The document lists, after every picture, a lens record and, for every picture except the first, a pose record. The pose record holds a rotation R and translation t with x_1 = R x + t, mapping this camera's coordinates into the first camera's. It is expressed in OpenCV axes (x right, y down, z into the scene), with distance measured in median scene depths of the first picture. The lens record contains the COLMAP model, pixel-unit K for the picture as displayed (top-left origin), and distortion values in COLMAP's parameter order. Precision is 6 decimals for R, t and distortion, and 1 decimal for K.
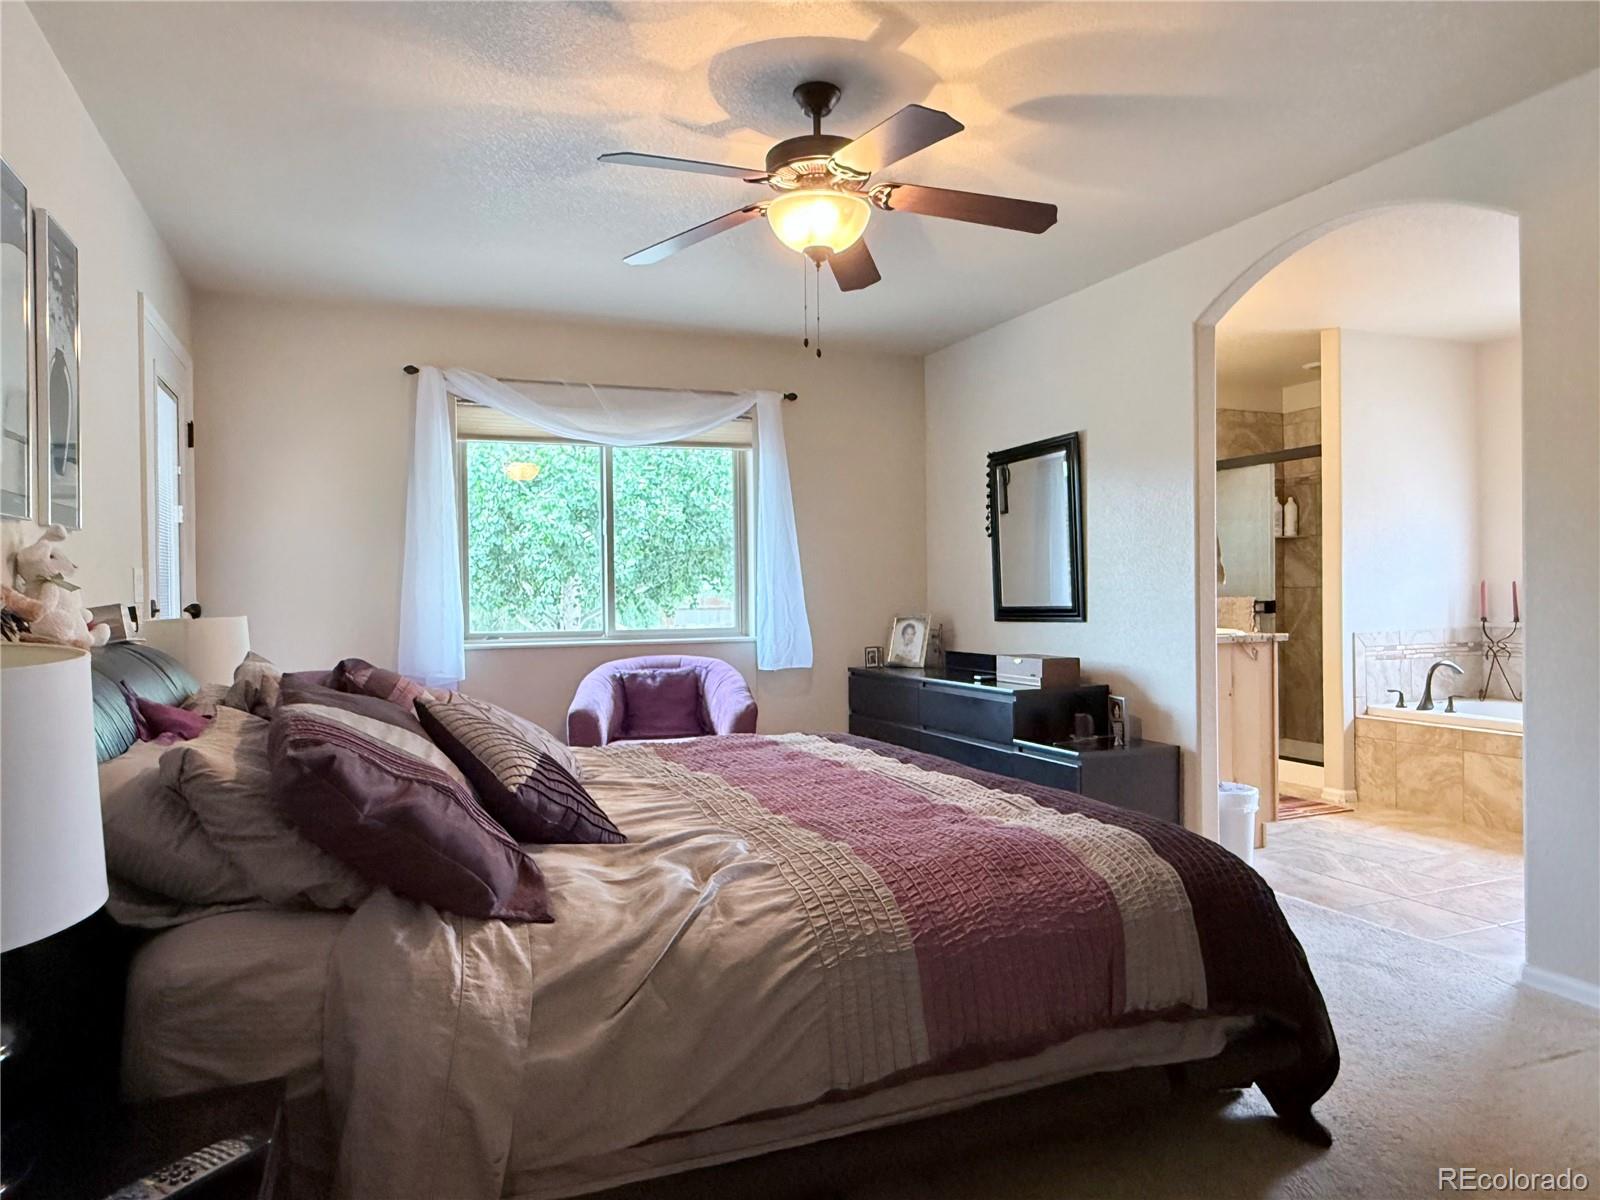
lens RADIAL K [[1018.2, 0, 800.0], [0, 1018.2, 600.0], [0, 0, 1]] dist [0.003970, 0.000952]
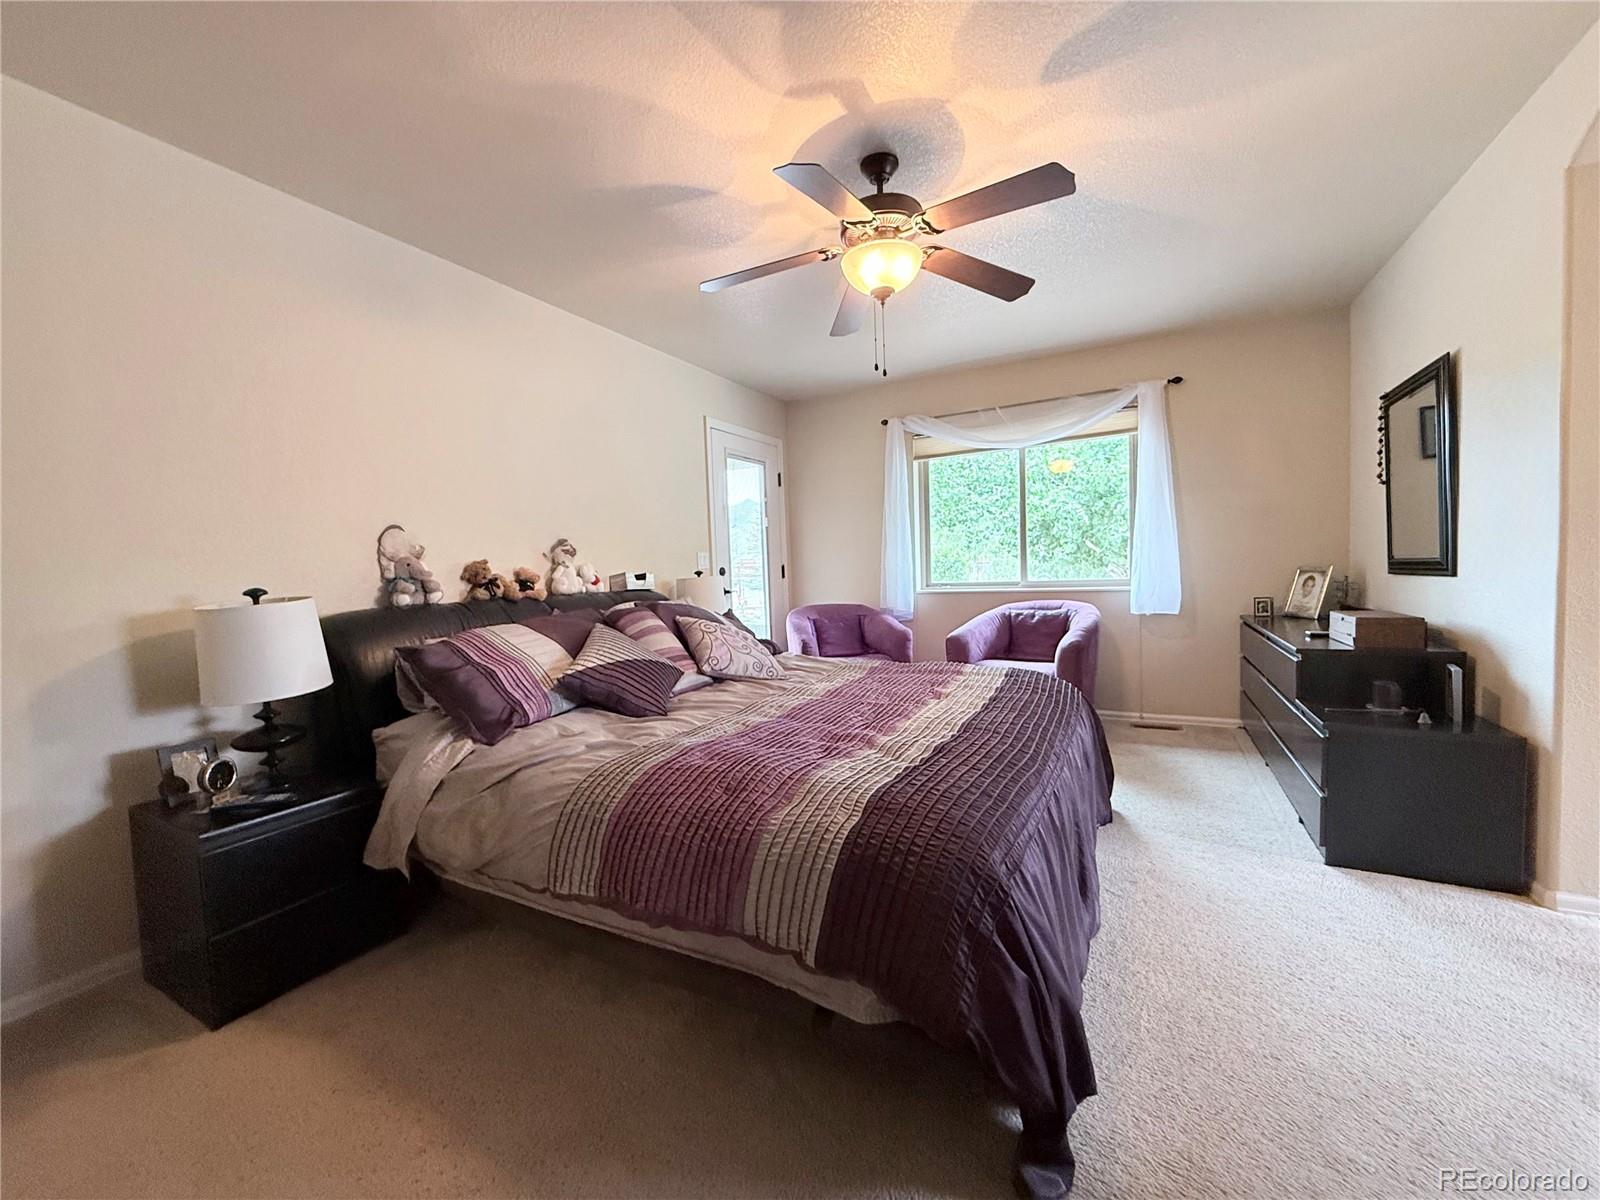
lens RADIAL K [[638.9, 0, 800.0], [0, 638.9, 600.0], [0, 0, 1]] dist [-0.000782, -0.000172]
pose [[0.634754, 0.028649, -0.772183, 0.321515], [0.025822, 0.997968, 0.058252, -0.003970], [0.772283, -0.056915, 0.632724, 0.218372]]
